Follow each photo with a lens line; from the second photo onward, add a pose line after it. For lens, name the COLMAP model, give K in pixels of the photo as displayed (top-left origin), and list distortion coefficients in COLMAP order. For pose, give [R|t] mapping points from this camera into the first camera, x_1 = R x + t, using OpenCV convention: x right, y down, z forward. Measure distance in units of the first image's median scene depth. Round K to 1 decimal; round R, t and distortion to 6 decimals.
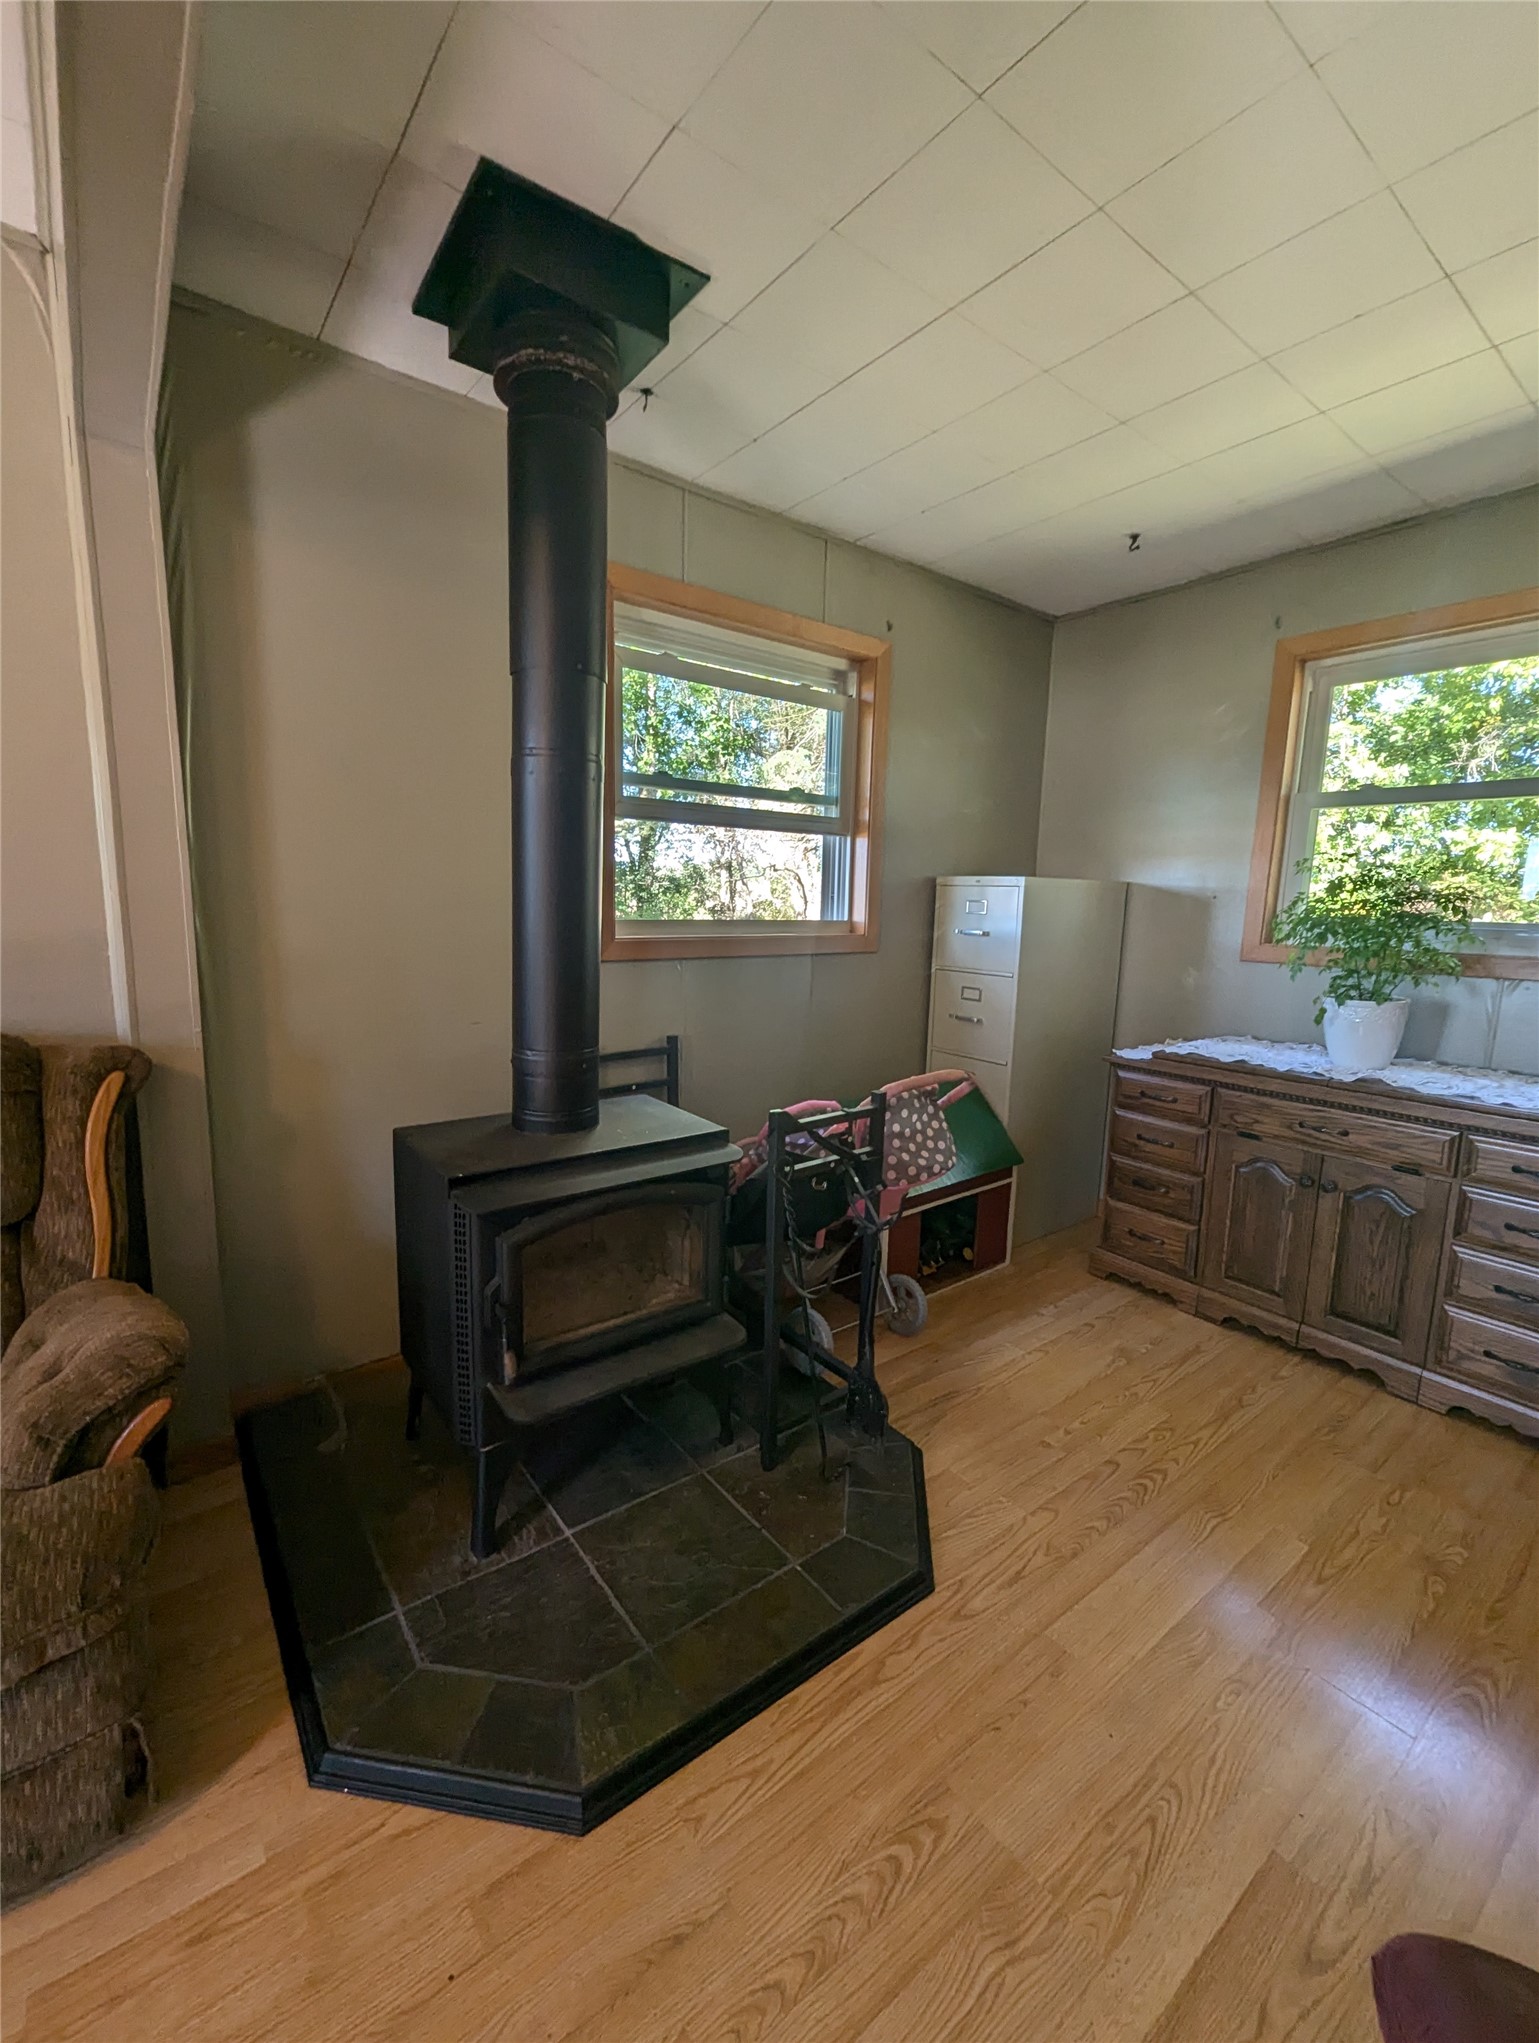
lens RADIAL K [[848.7, 0, 759.1], [0, 848.7, 1030.3], [0, 0, 1]] dist [0.000796, -0.001427]
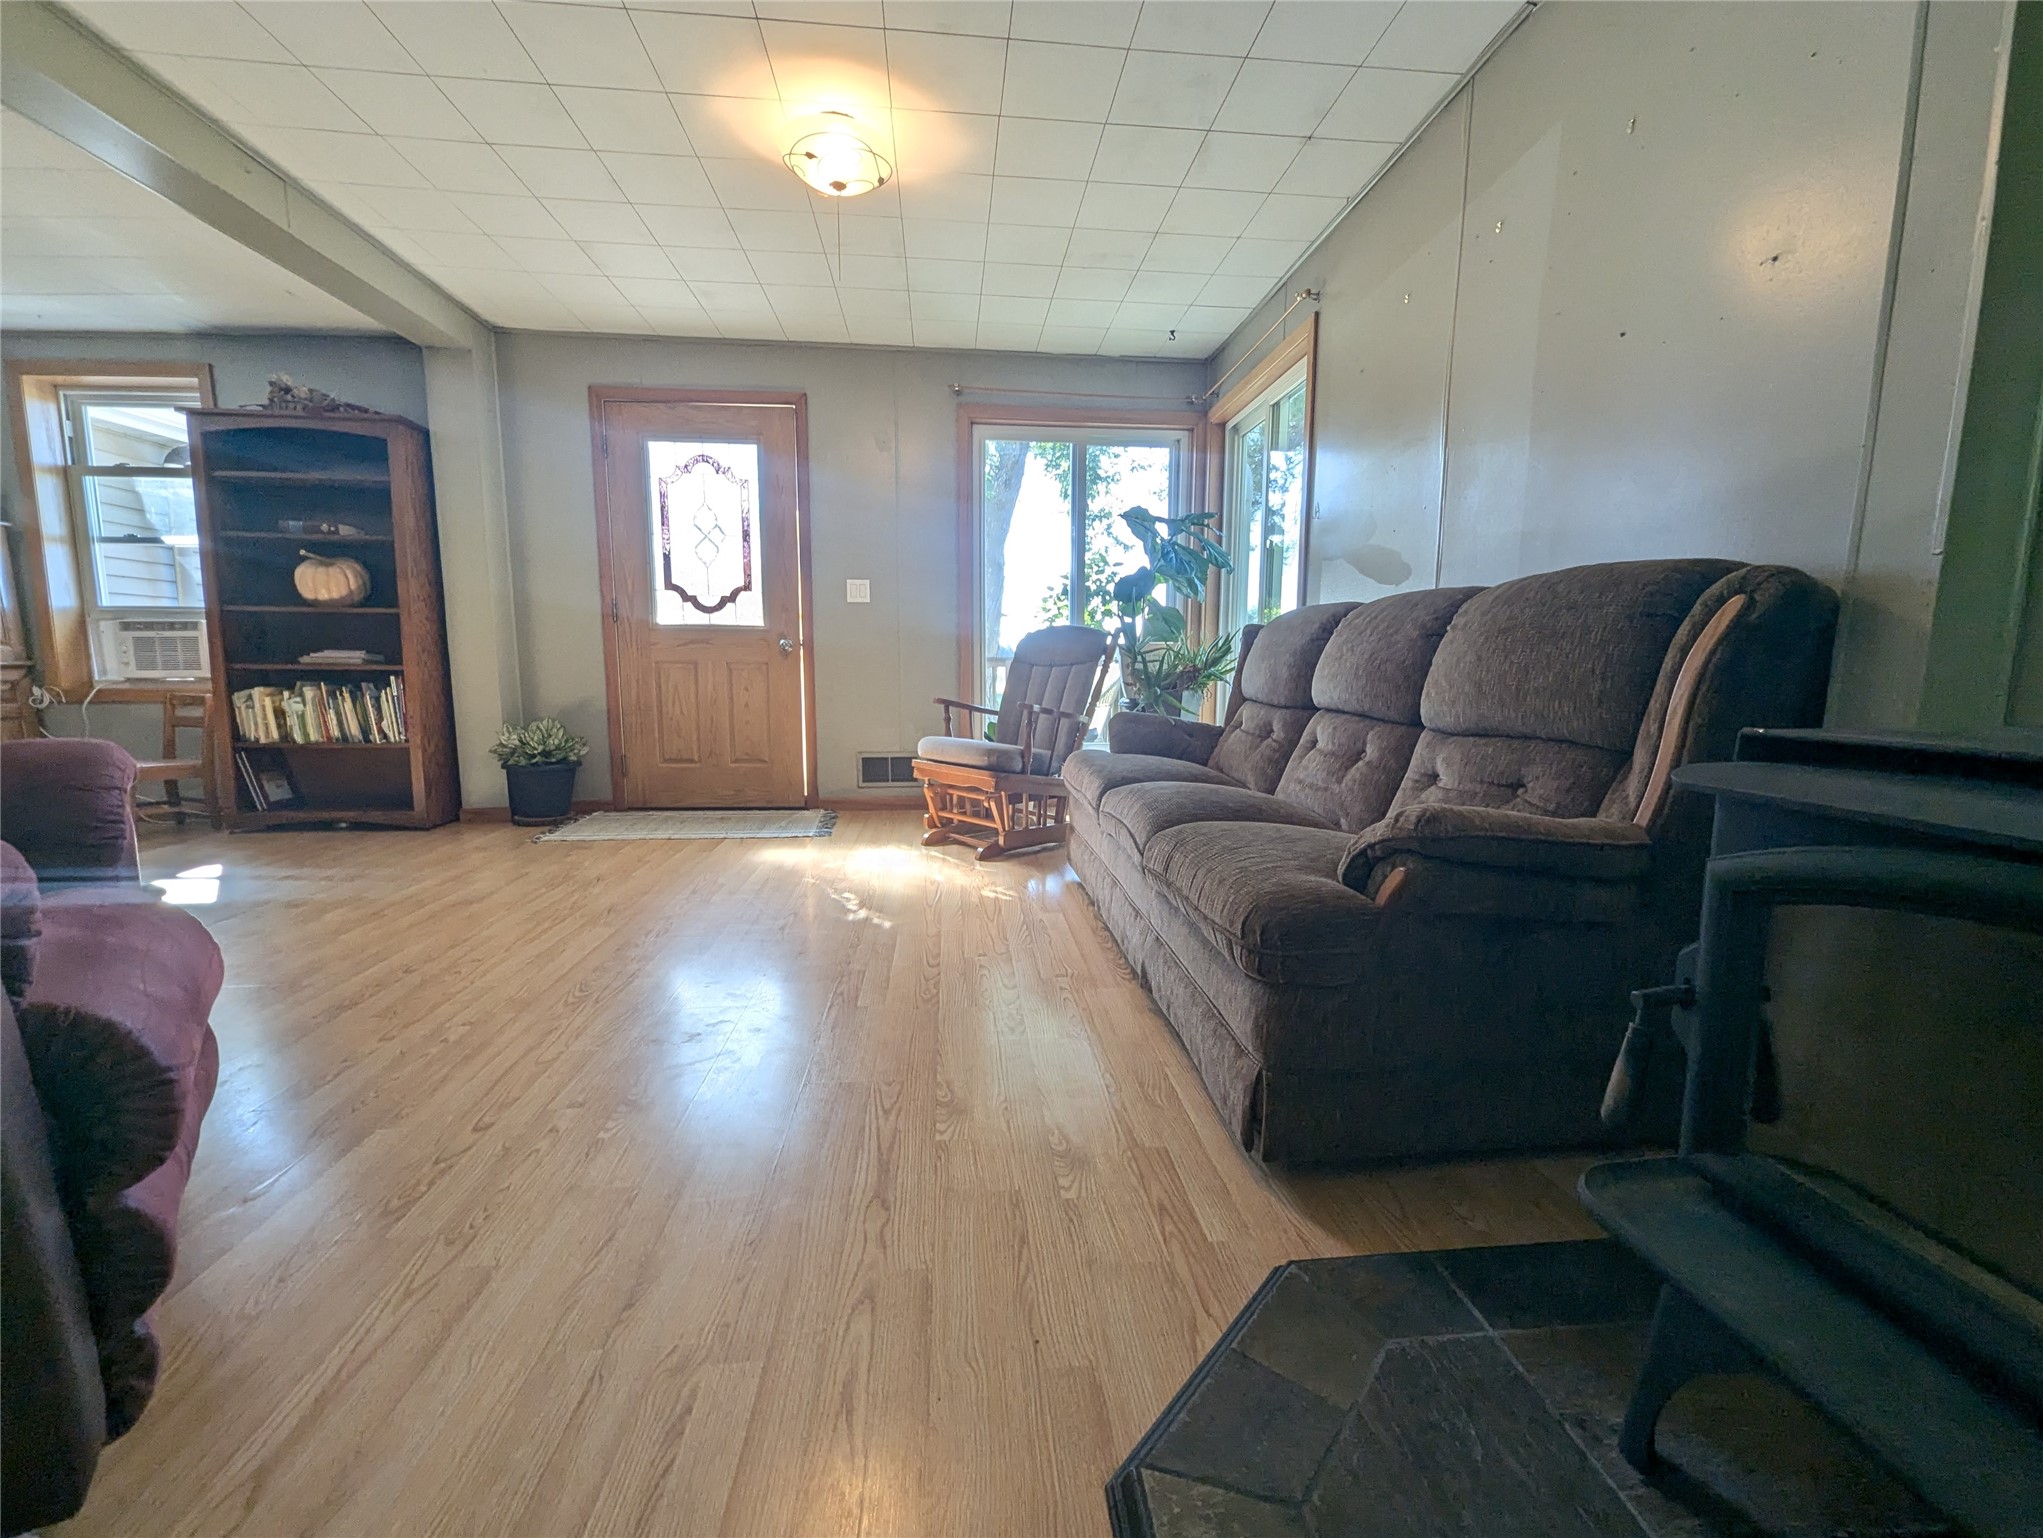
lens RADIAL K [[848.7, 0, 1019.8], [0, 848.7, 779.6], [0, 0, 1]] dist [0.000796, -0.001427]
pose [[-0.532856, 0.085441, -0.841882, 0.191436], [-0.154727, 0.968279, 0.196202, 0.107450], [0.831940, 0.234809, -0.502733, 0.560696]]
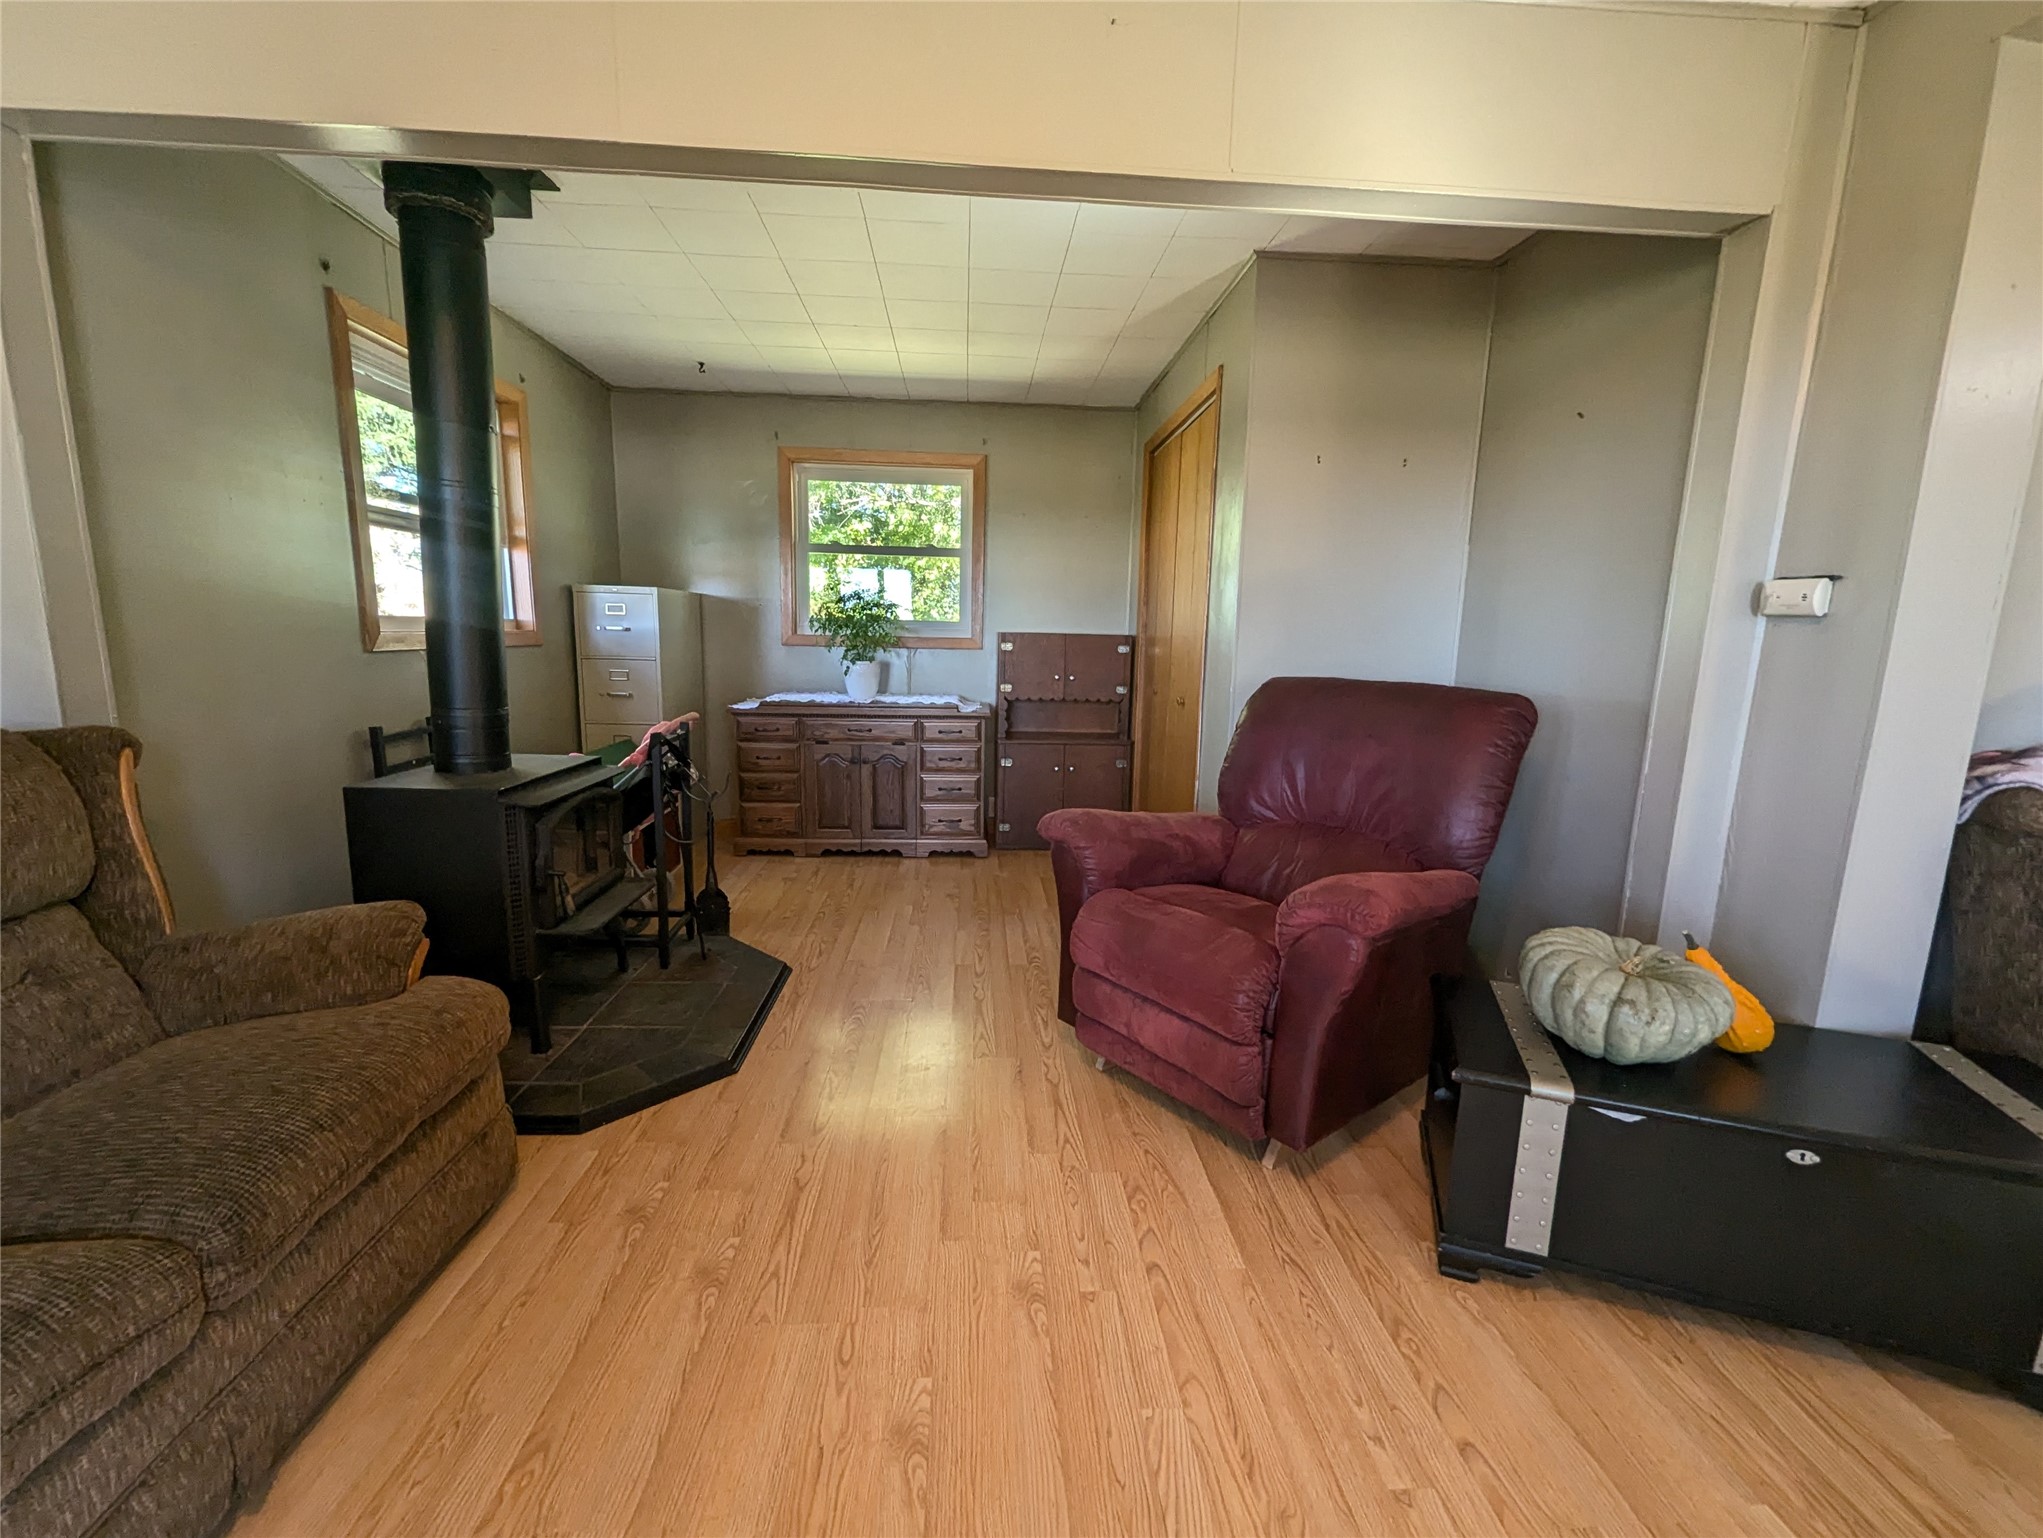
lens RADIAL K [[848.7, 0, 1033.6], [0, 848.7, 781.7], [0, 0, 1]] dist [0.000796, -0.001427]
pose [[0.545442, -0.153198, 0.824029, -0.652855], [0.118880, 0.987355, 0.104873, 0.074211], [-0.829675, 0.040759, 0.556757, -0.337418]]
